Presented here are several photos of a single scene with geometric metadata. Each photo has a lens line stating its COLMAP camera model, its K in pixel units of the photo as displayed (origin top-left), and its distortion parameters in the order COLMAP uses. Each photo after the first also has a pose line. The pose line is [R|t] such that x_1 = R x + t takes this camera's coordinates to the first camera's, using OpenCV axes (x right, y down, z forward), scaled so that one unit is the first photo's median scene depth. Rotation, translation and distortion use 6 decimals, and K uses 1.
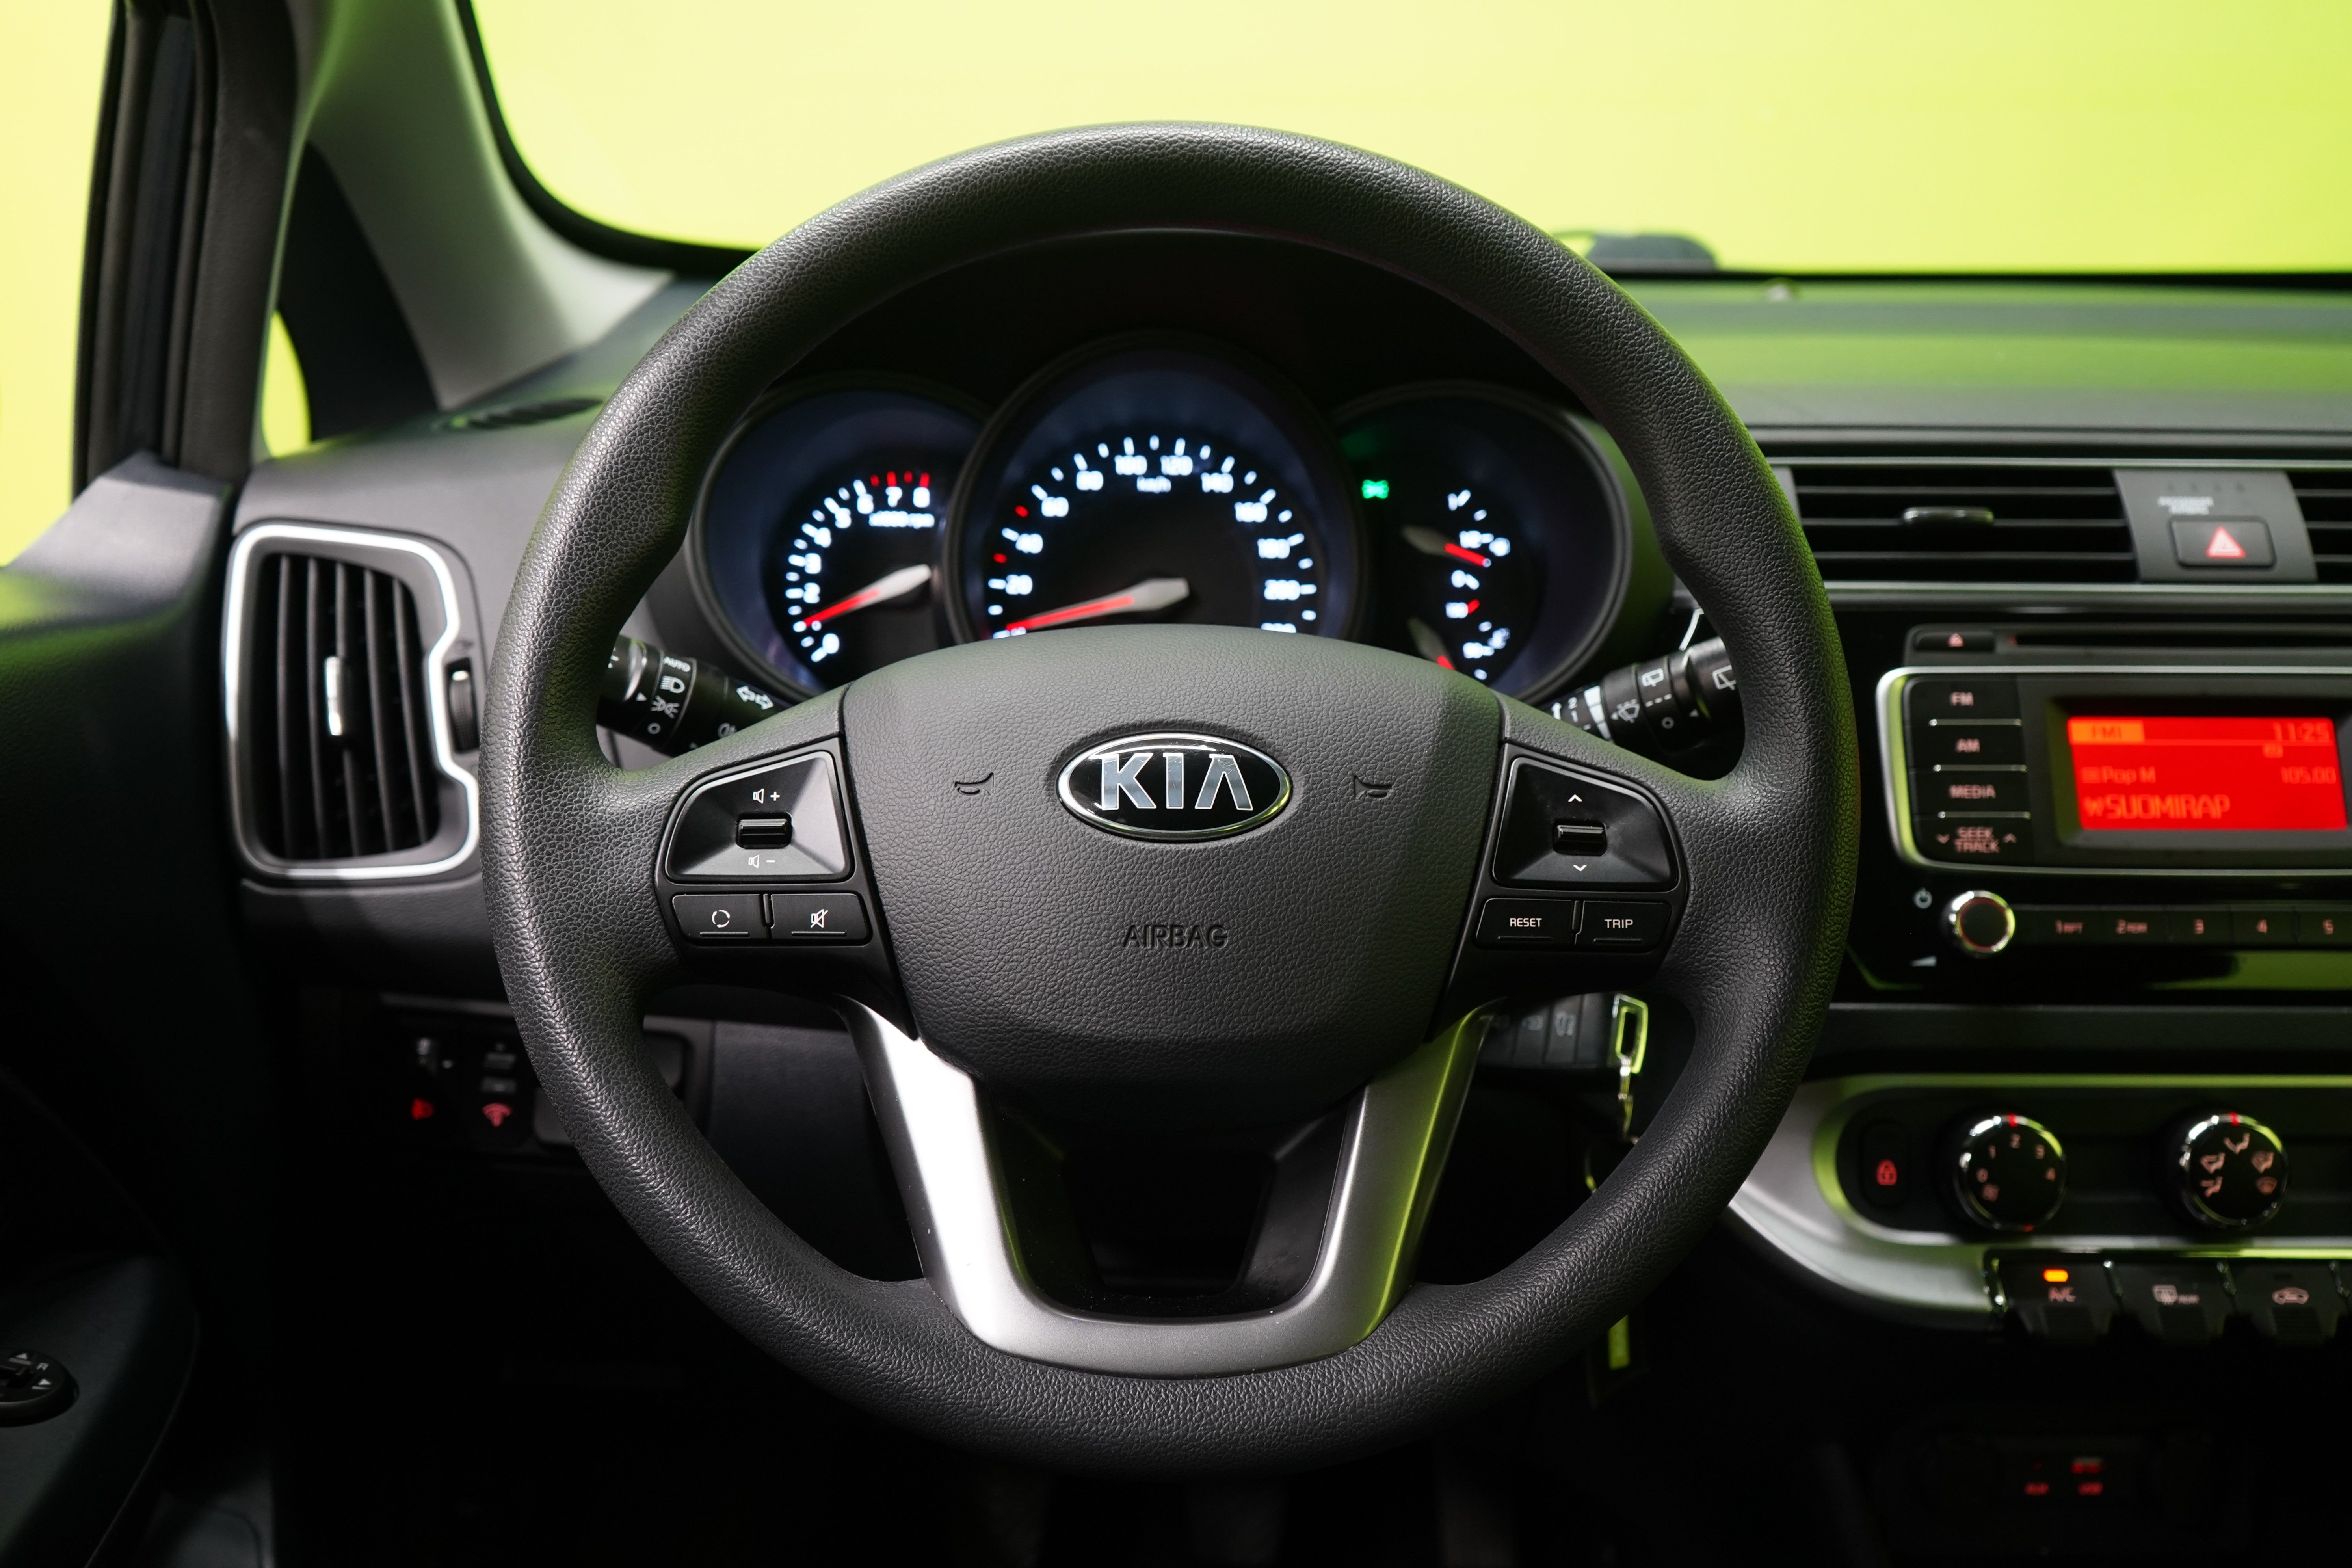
lens RADIAL K [[2307.4, 0, 1176.0], [0, 2307.4, 784.0], [0, 0, 1]] dist [0.007599, 0.005337]
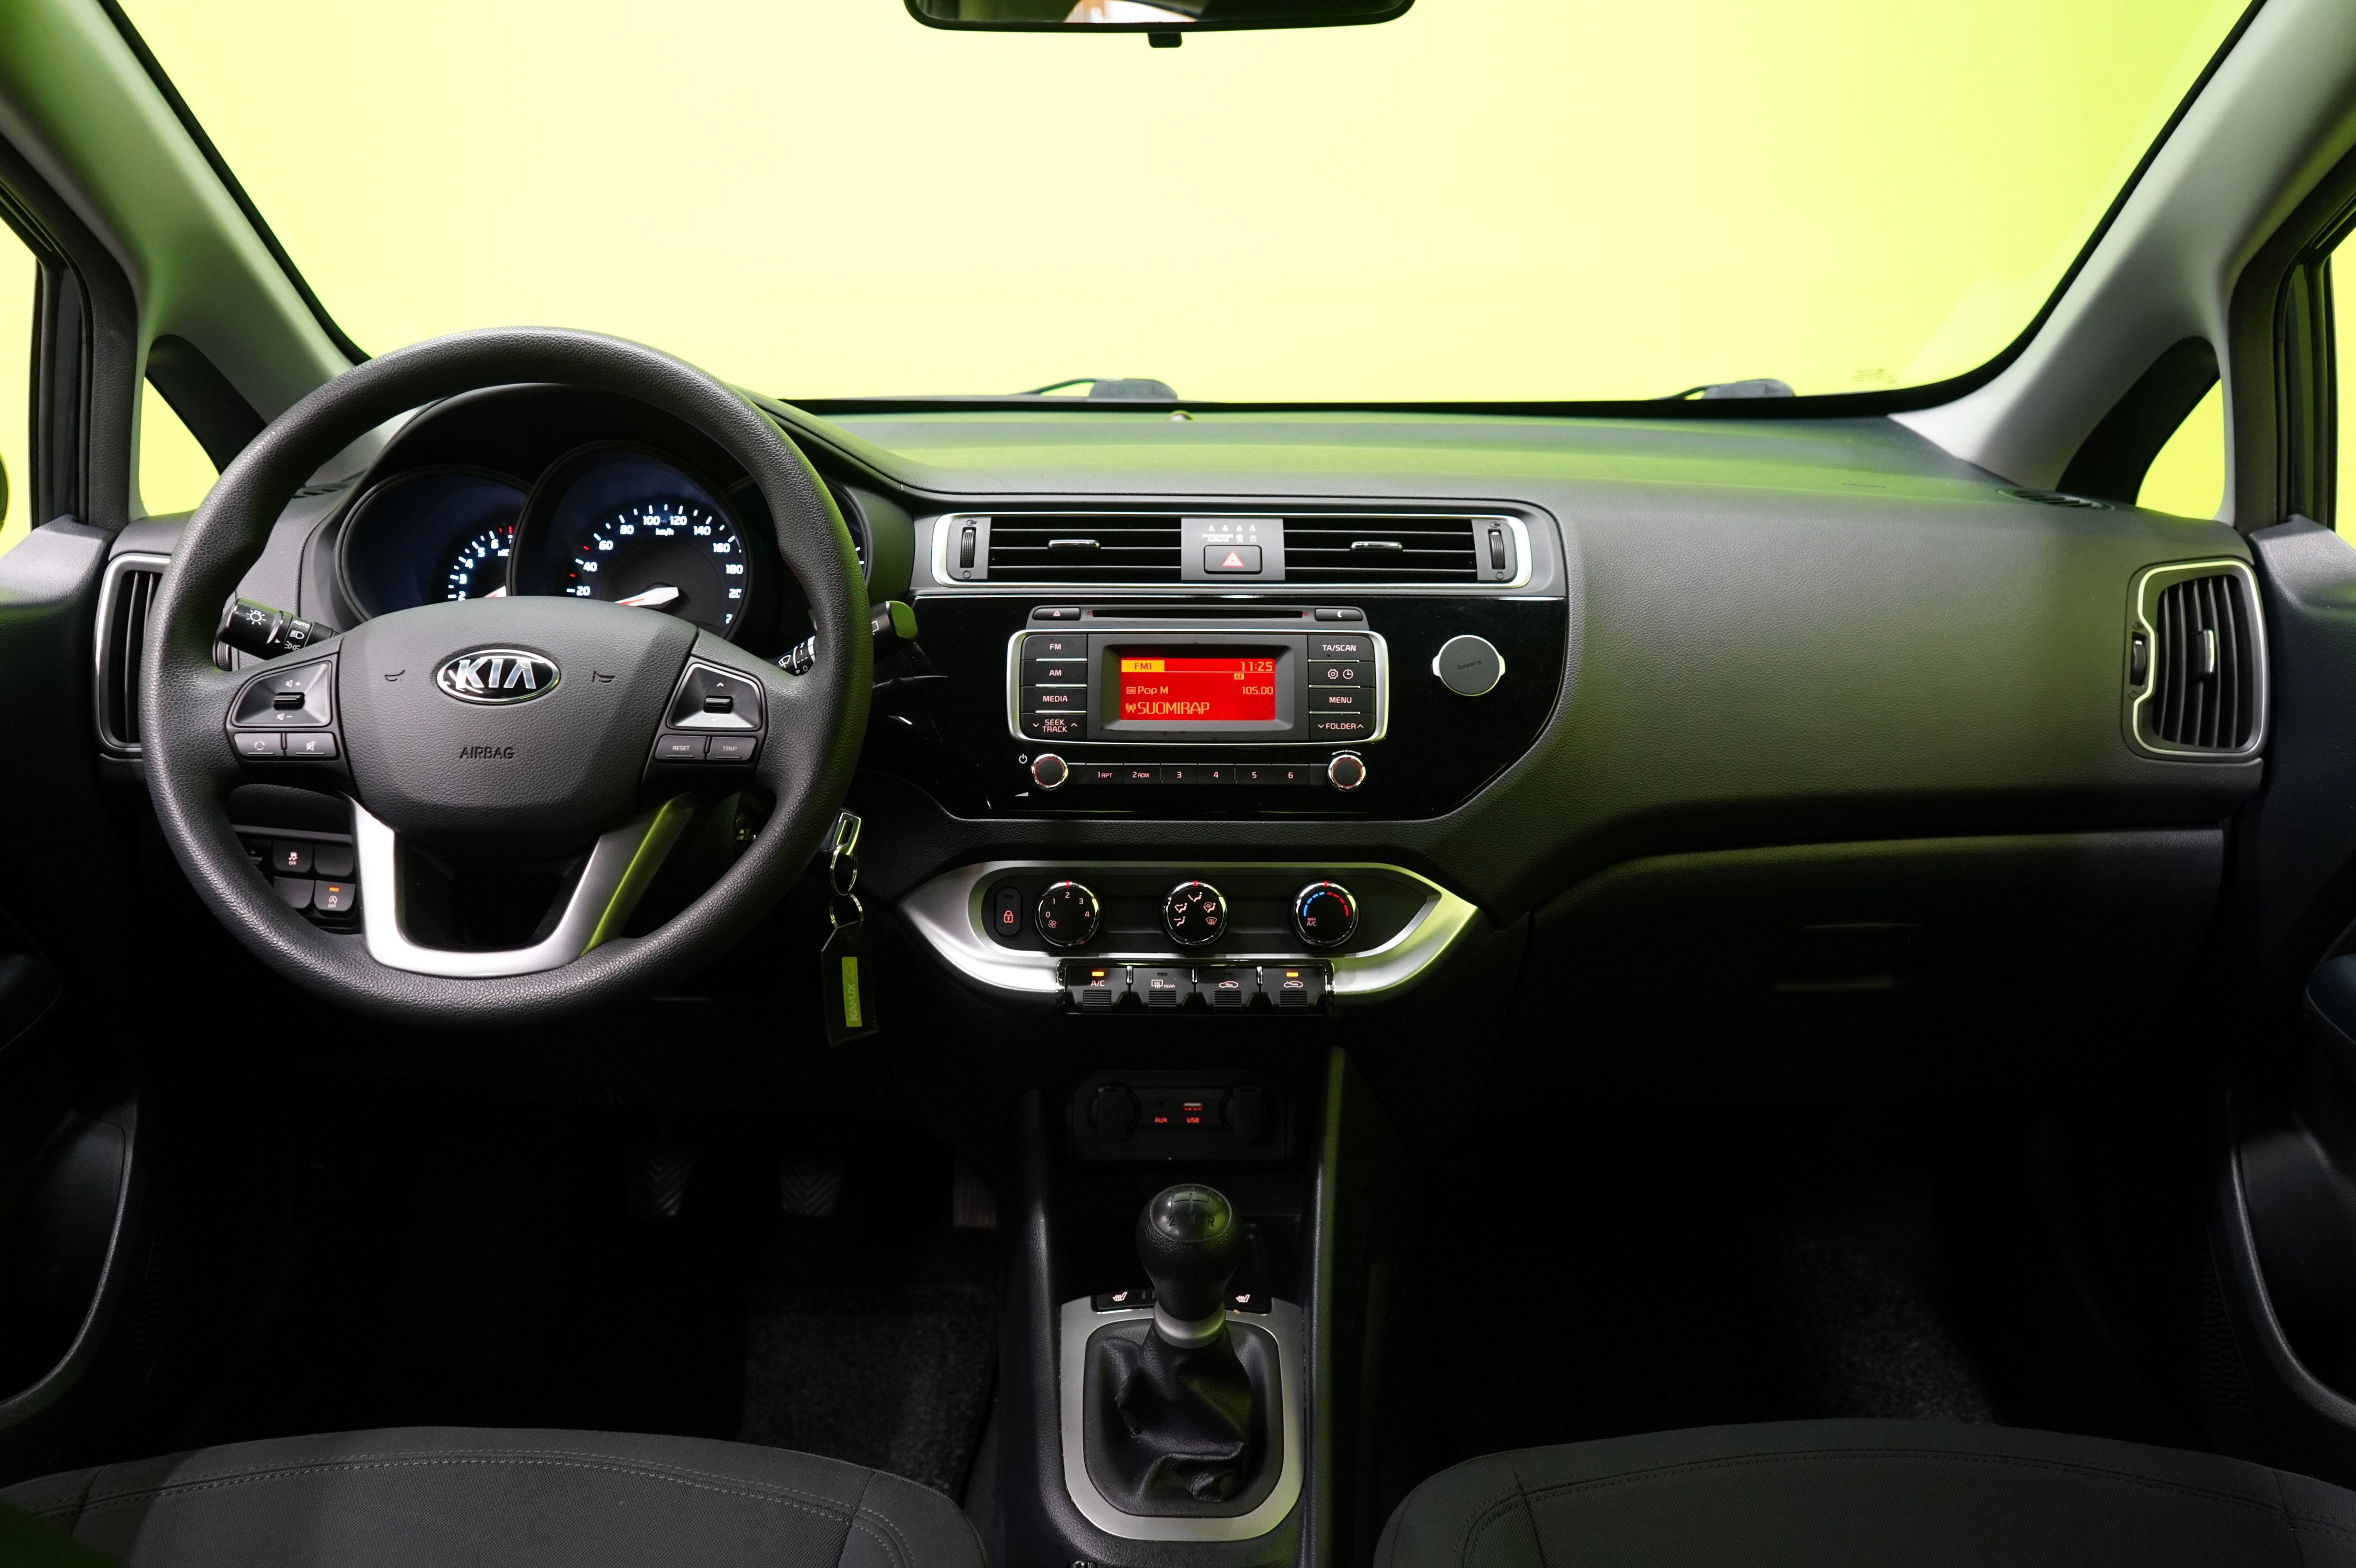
lens RADIAL K [[1832.2, 0, 1178.0], [0, 1832.2, 784.0], [0, 0, 1]] dist [-0.005779, -0.002307]
pose [[0.999453, -0.000548, -0.033063, 0.455214], [0.000055, 0.999889, -0.014914, 0.083643], [0.033067, 0.014904, 0.999342, -0.364274]]
